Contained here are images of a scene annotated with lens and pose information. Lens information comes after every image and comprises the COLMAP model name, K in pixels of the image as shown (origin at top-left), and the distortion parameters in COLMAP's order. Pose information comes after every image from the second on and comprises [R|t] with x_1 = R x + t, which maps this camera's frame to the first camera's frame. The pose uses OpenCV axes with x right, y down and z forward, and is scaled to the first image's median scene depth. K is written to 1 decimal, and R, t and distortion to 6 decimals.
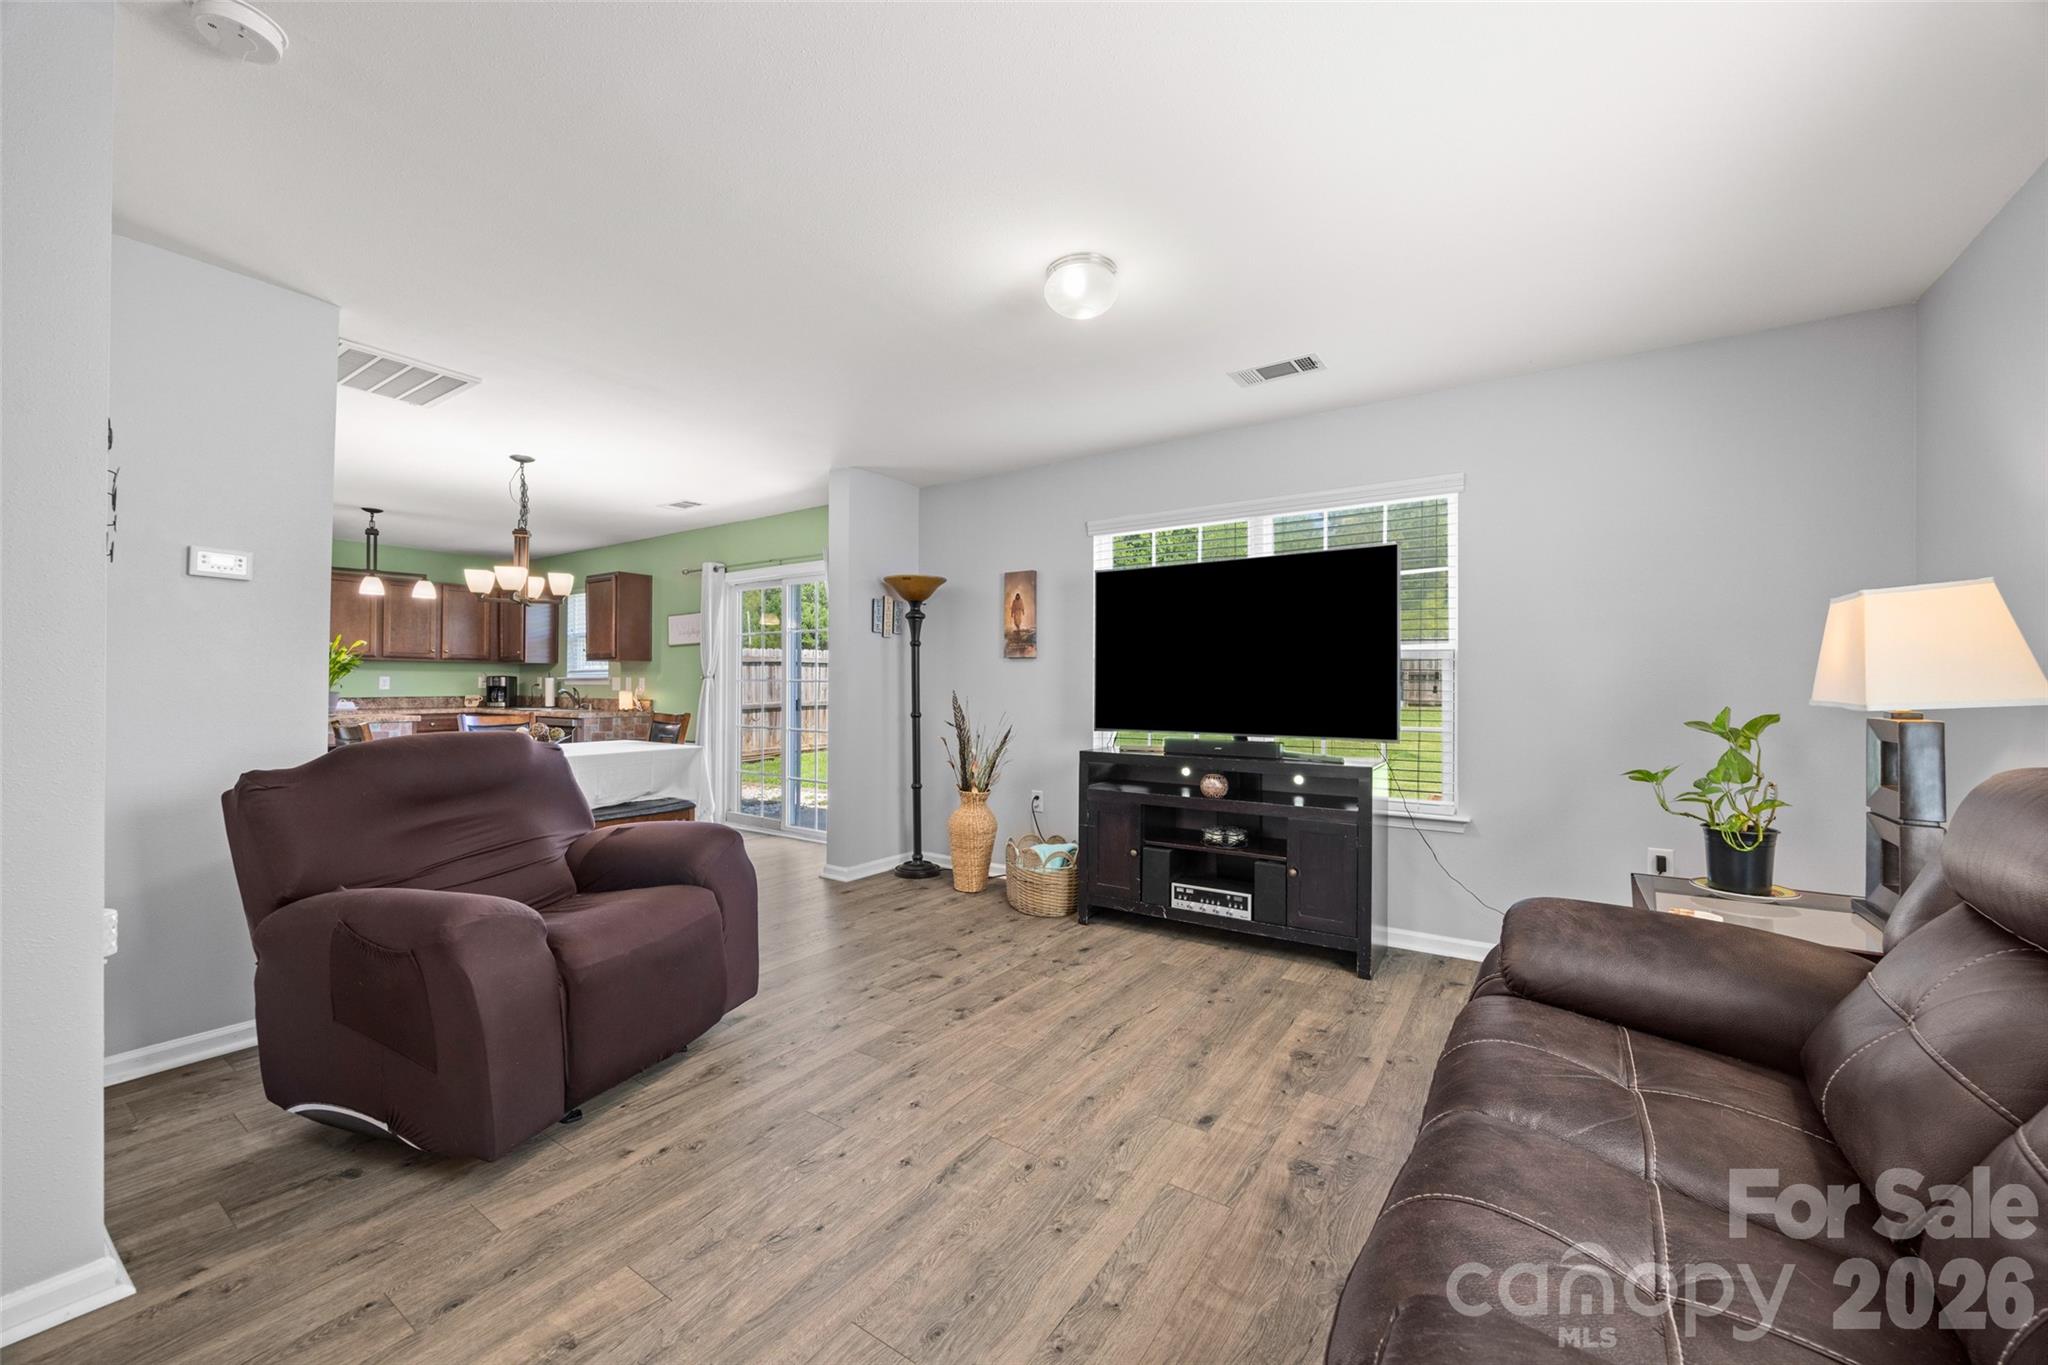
lens RADIAL K [[786.6, 0, 1024.0], [0, 786.6, 682.5], [0, 0, 1]] dist [0.000054, -0.000009]
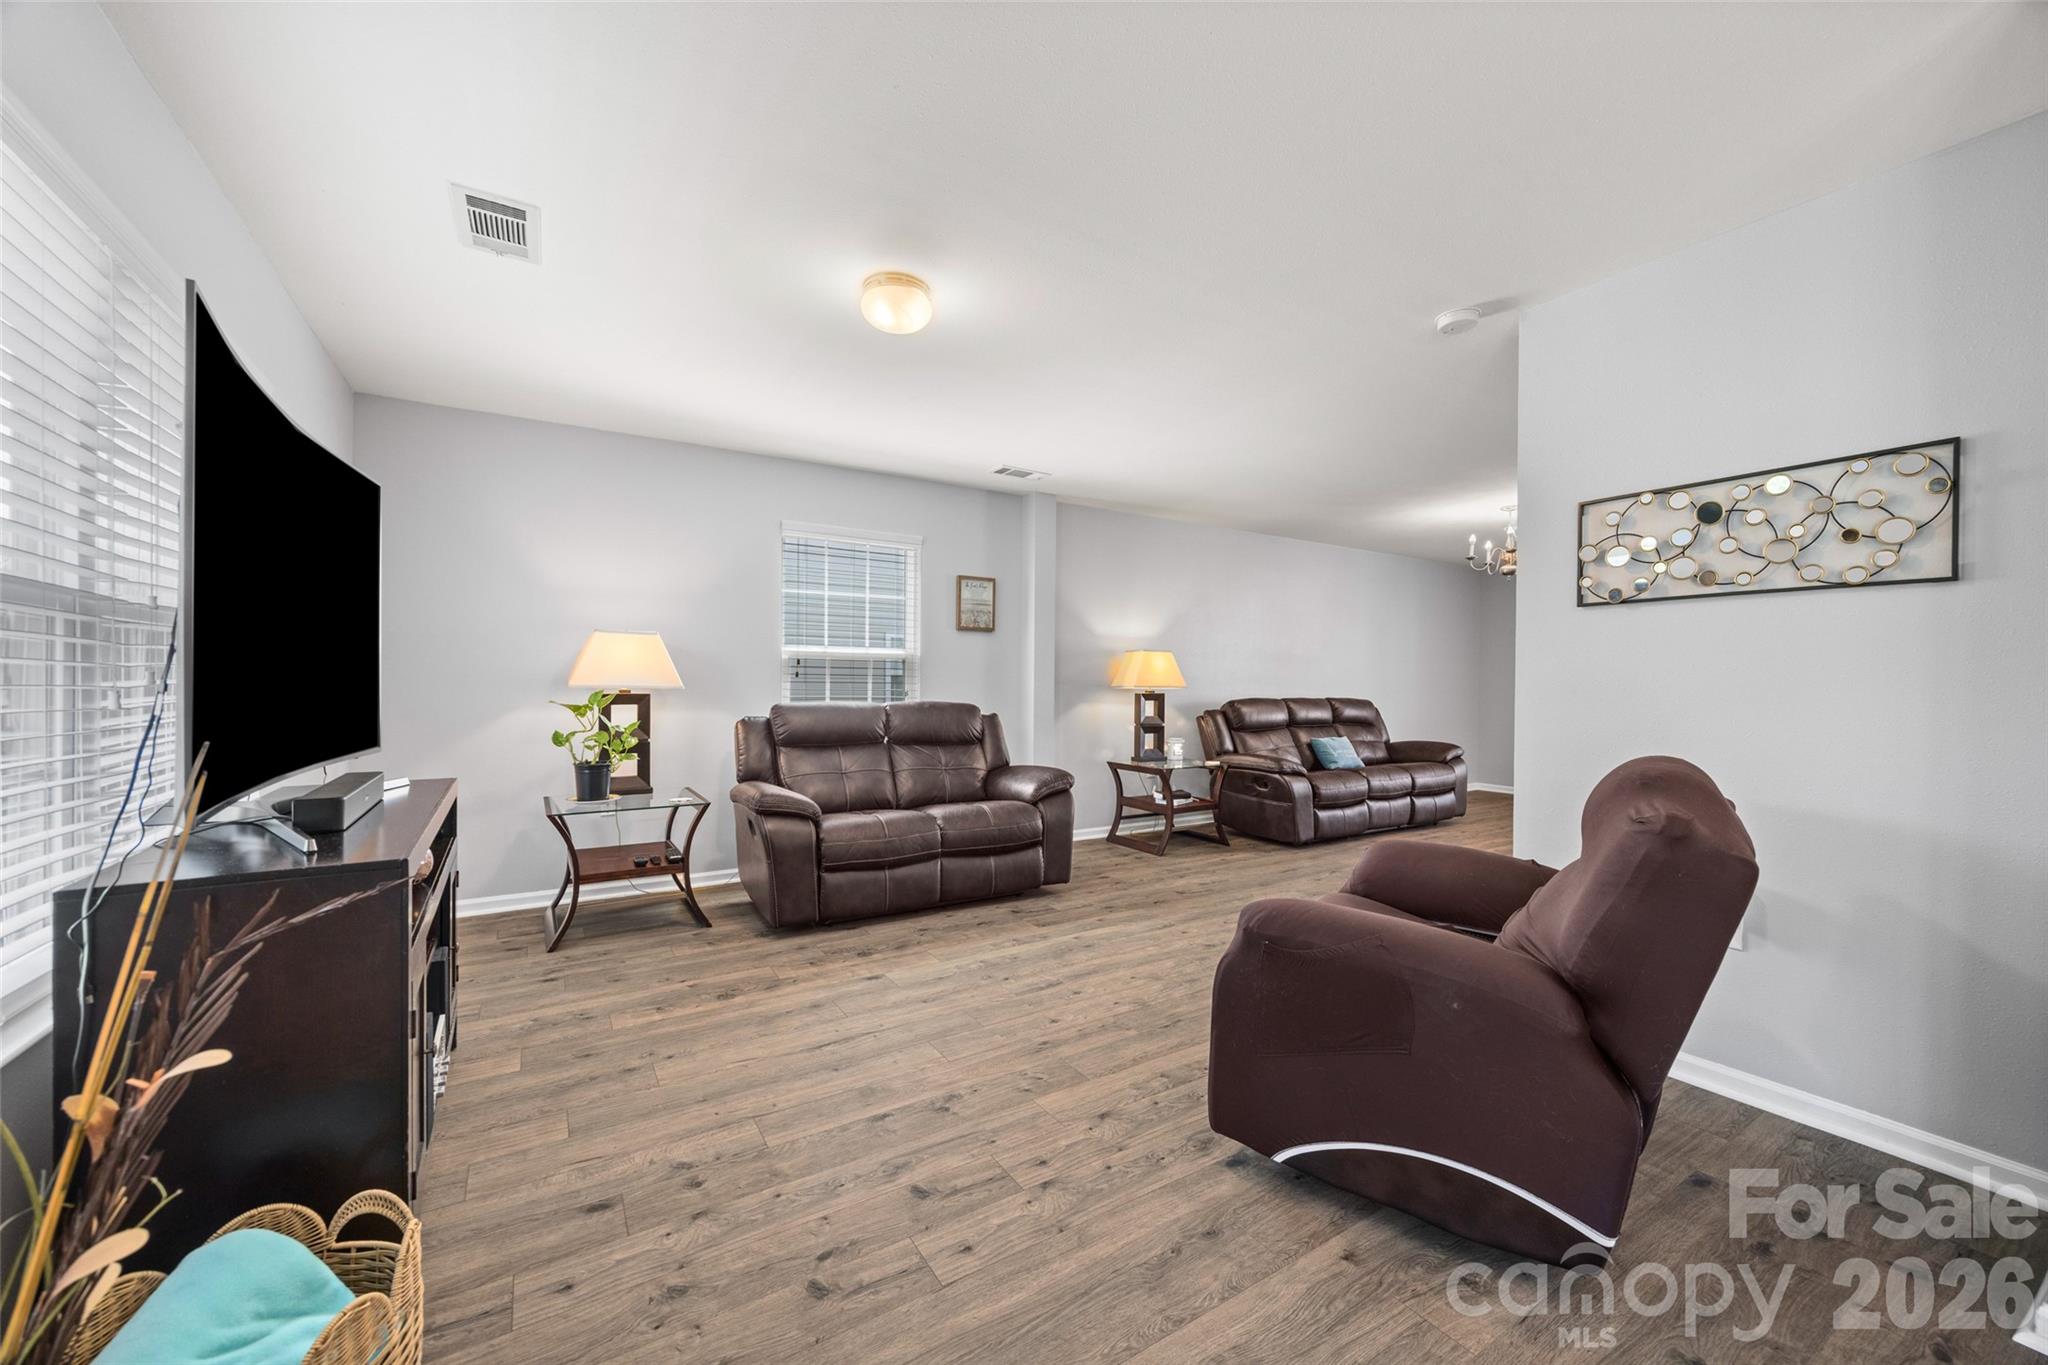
lens RADIAL K [[786.6, 0, 1024.0], [0, 786.6, 682.5], [0, 0, 1]] dist [0.000054, -0.000009]
pose [[-0.915476, -0.010133, 0.402245, -0.484207], [-0.010624, 0.999943, 0.001012, 0.003359], [-0.402232, -0.003347, -0.915531, 1.776934]]
